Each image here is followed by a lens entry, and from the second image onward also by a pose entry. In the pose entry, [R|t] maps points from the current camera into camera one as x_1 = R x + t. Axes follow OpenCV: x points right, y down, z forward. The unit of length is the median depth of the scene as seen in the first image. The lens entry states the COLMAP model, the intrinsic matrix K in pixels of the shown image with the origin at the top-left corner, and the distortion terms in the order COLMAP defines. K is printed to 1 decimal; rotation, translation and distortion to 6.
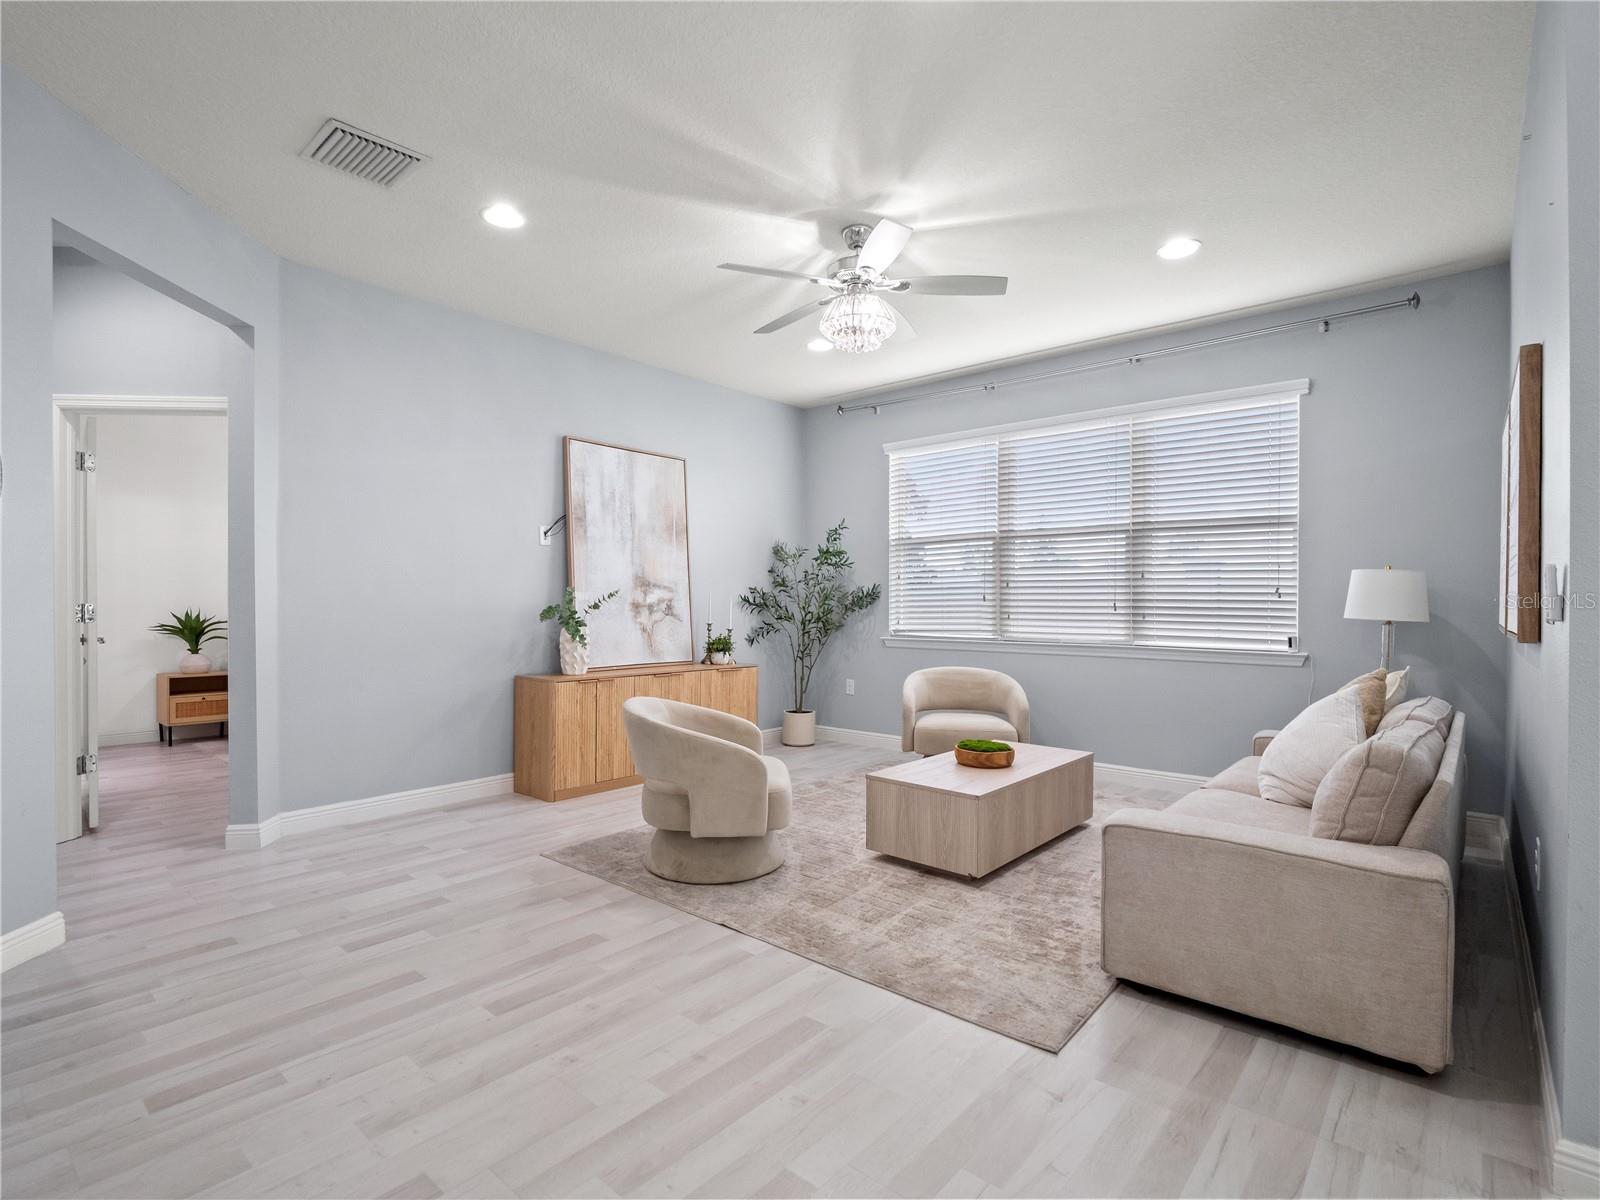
lens RADIAL K [[793.4, 0, 798.1], [0, 793.4, 609.8], [0, 0, 1]] dist [-0.011933, -0.001763]
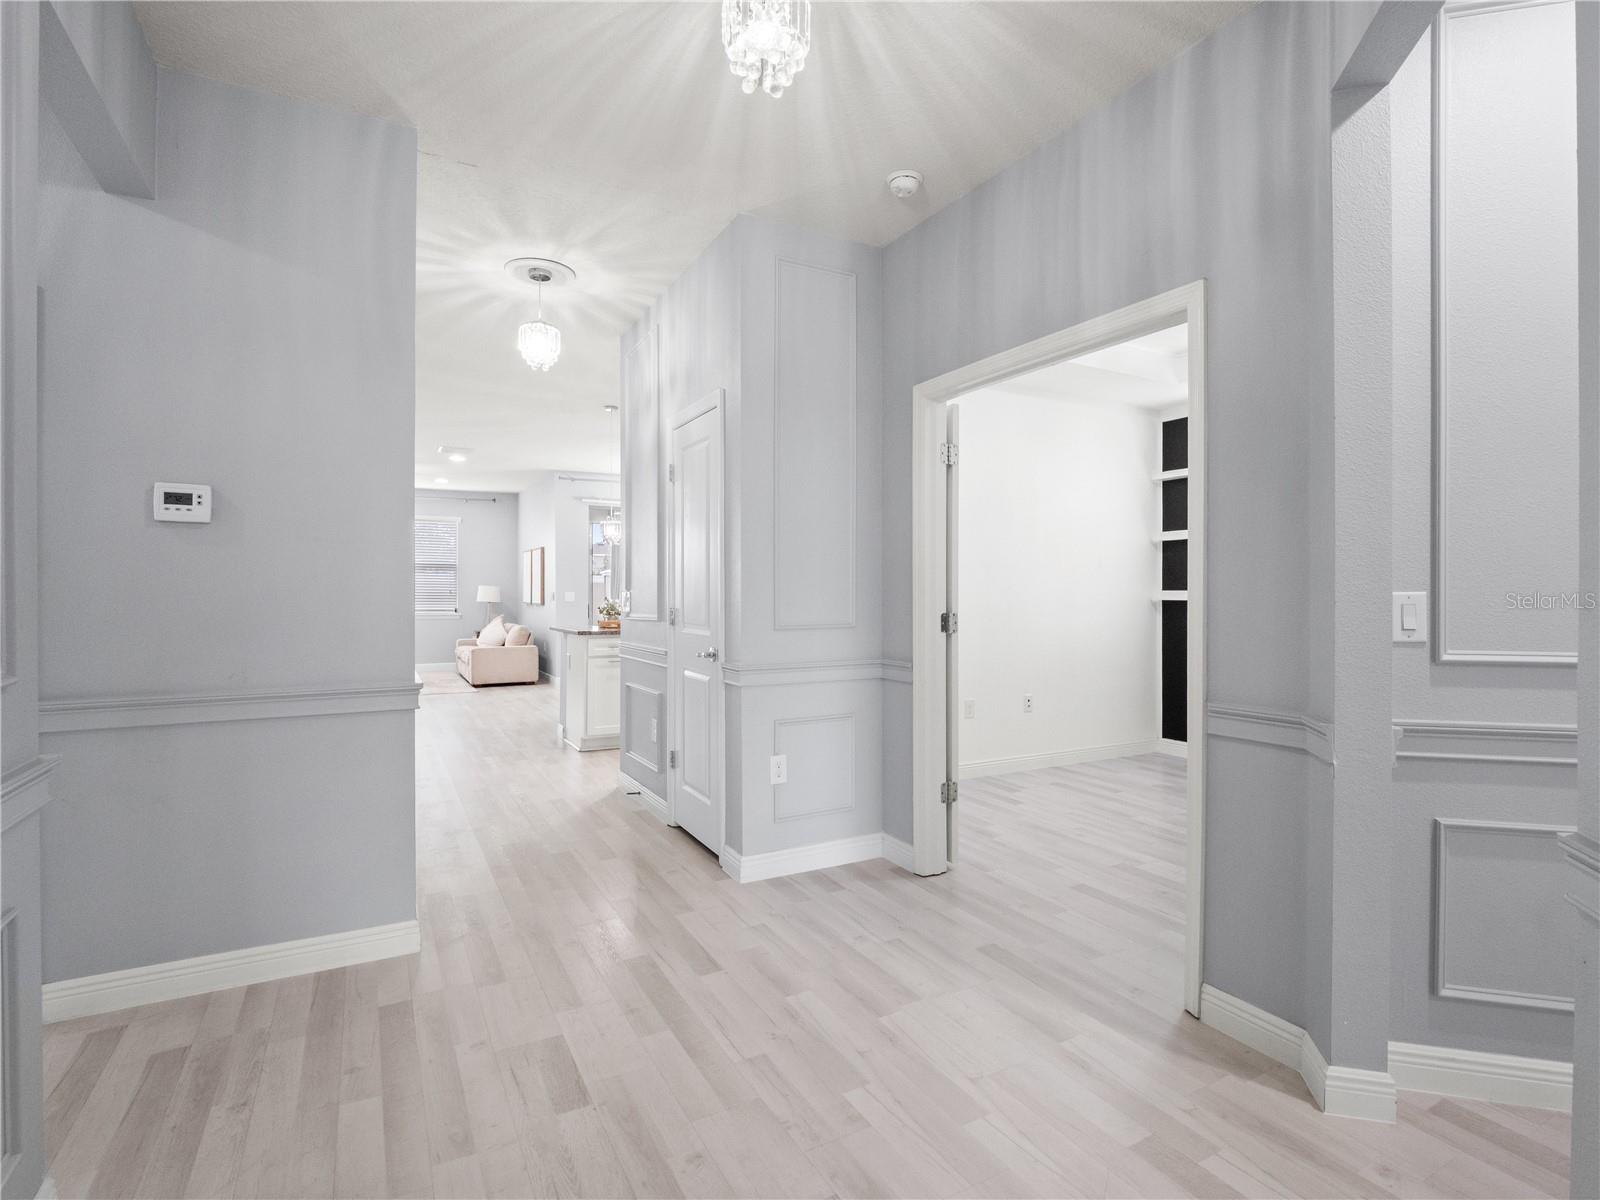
lens RADIAL K [[793.4, 0, 807.6], [0, 793.4, 597.8], [0, 0, 1]] dist [-0.011933, -0.001763]
pose [[0.348010, -0.010985, 0.937427, -1.555039], [0.010723, 0.999913, 0.007736, -0.012708], [-0.937430, 0.007360, 0.348097, -1.138756]]
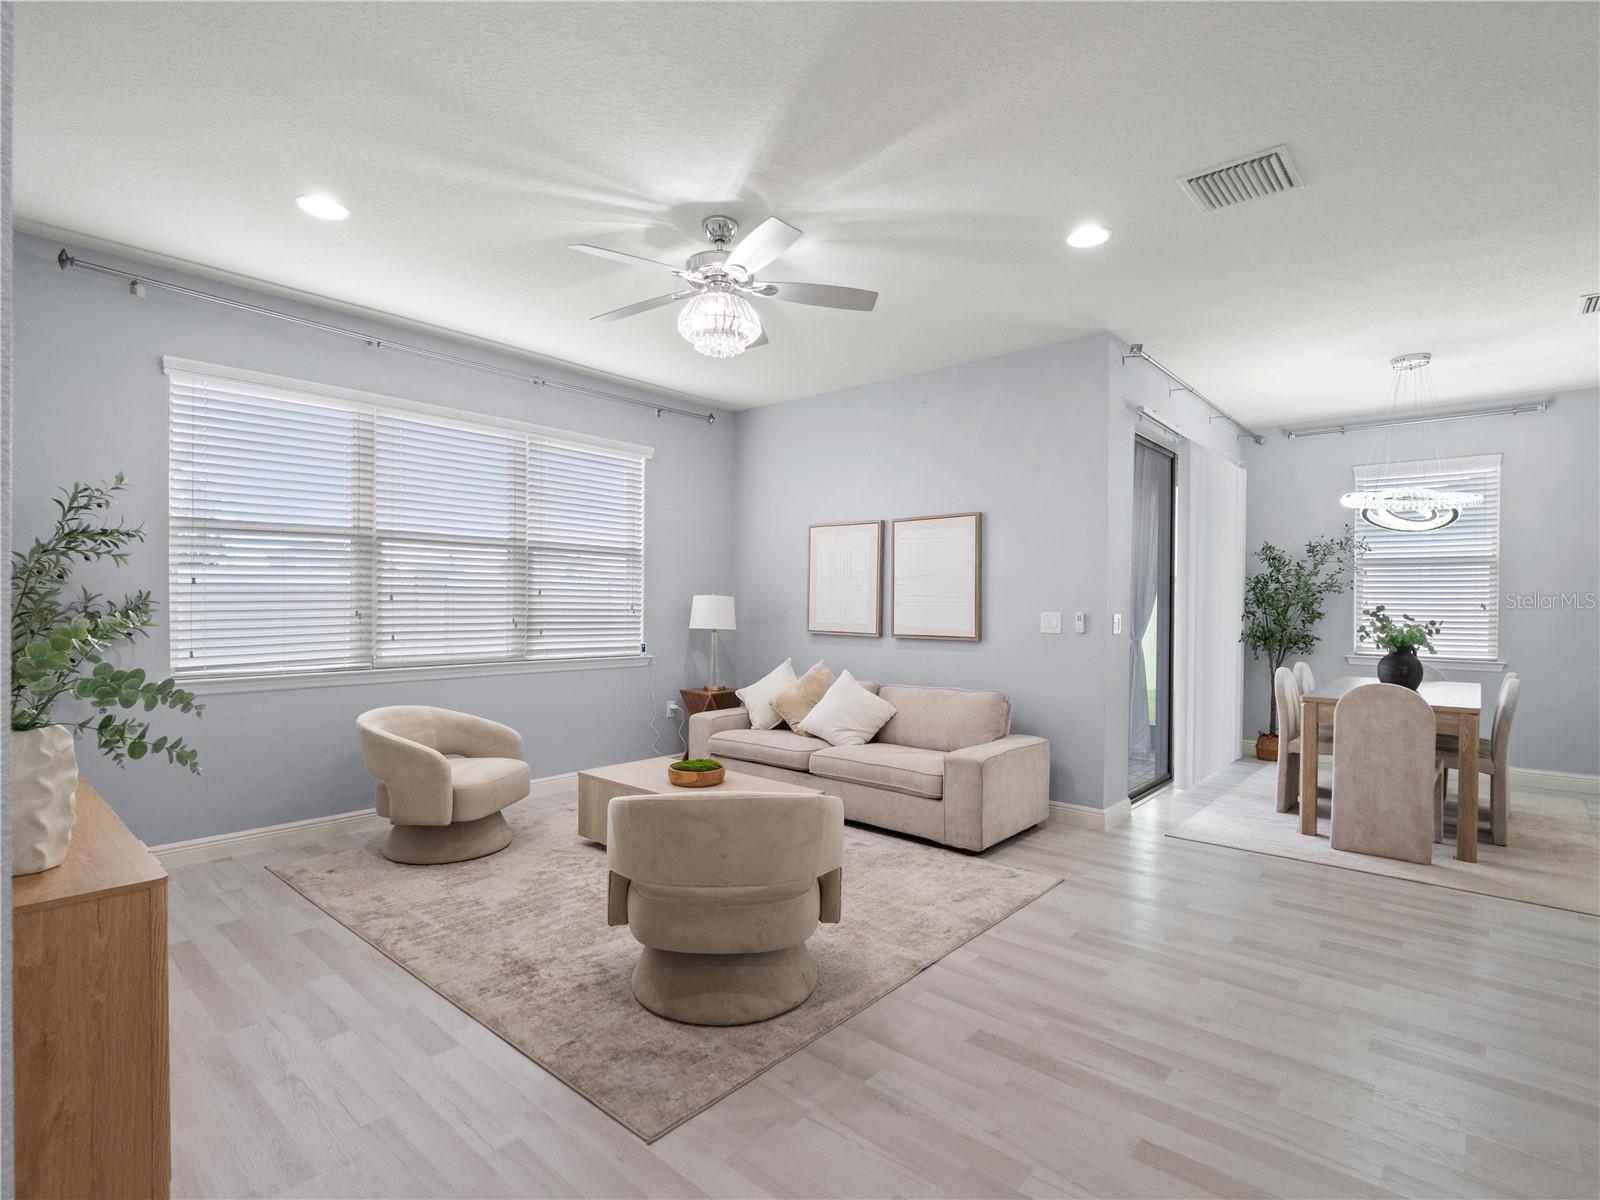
lens RADIAL K [[793.4, 0, 817.5], [0, 793.4, 608.8], [0, 0, 1]] dist [-0.011933, -0.001763]
pose [[-0.004774, -0.010274, 0.999936, -0.660889], [0.000284, 0.999947, 0.010275, -0.035626], [-0.999989, 0.000333, -0.004771, 0.703029]]
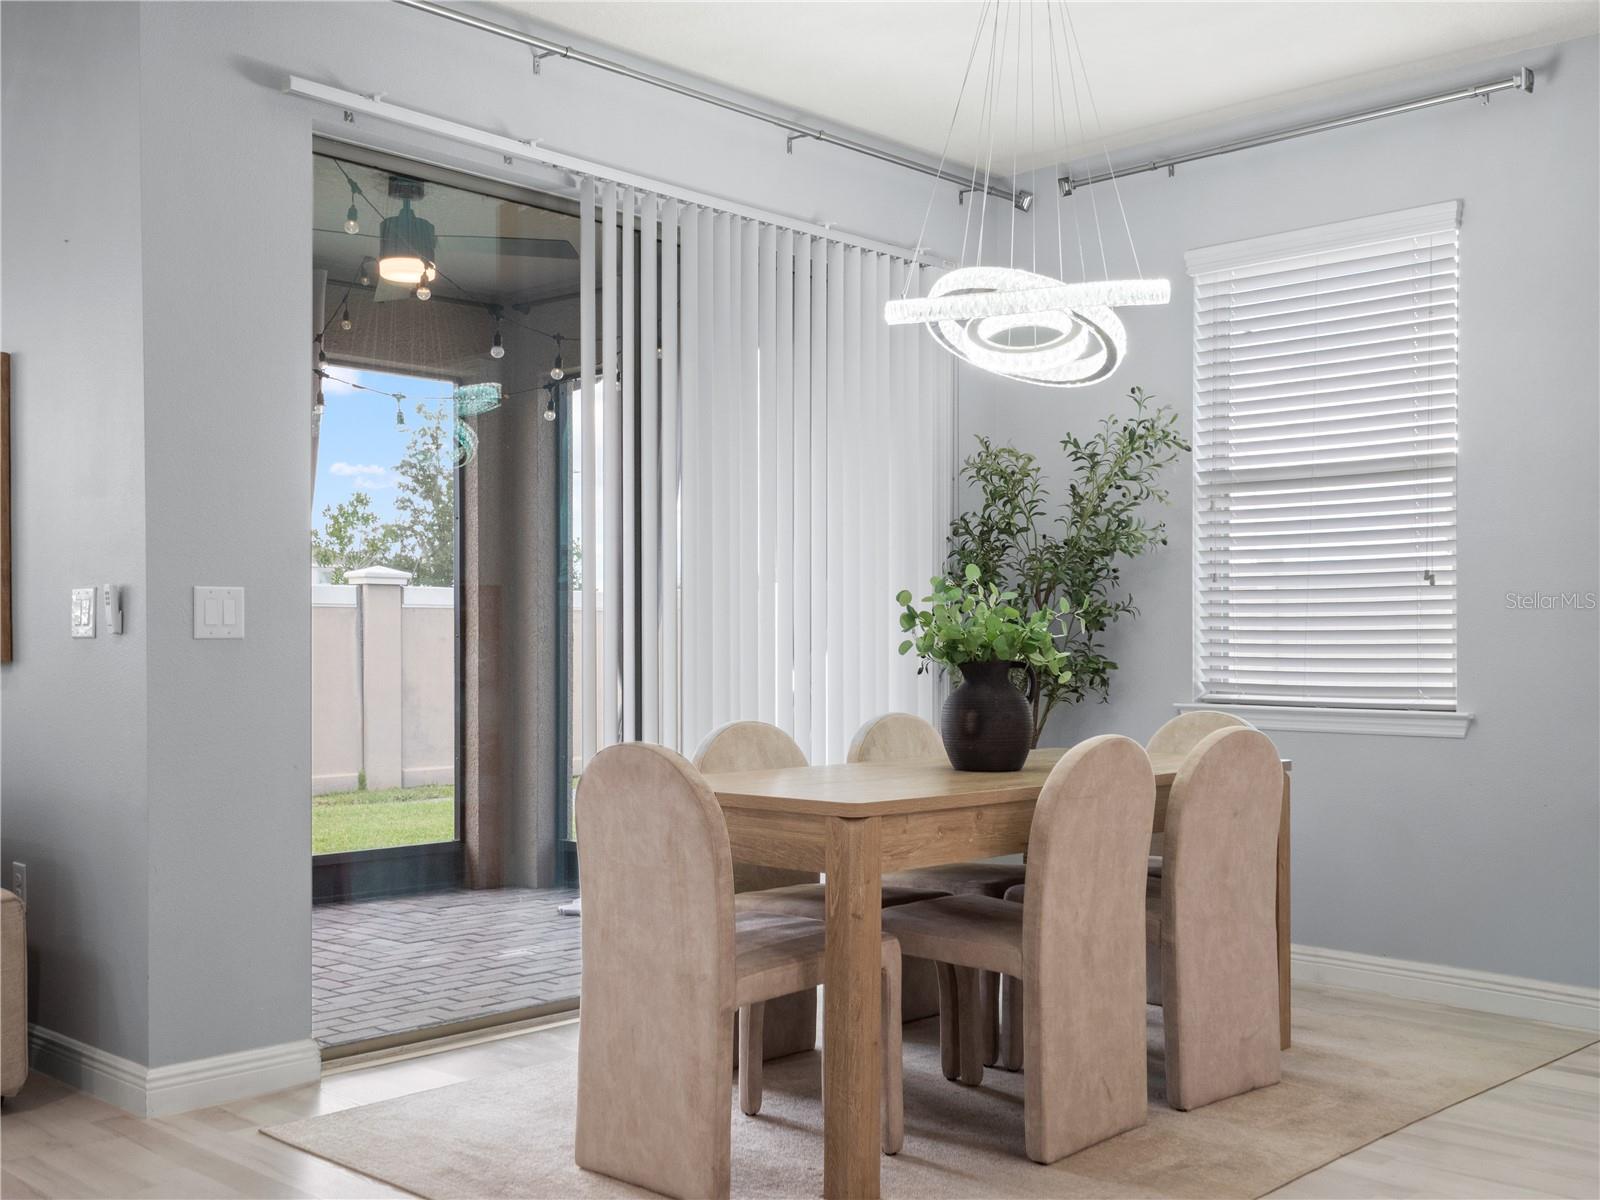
lens RADIAL K [[1637.4, 0, 811.5], [0, 1637.4, 642.9], [0, 0, 1]] dist [0.038666, 0.000000]
pose [[0.049081, -0.001033, 0.998794, -0.488718], [0.008154, 0.999967, 0.000634, 0.014725], [-0.998762, 0.008113, 0.049088, -0.044050]]
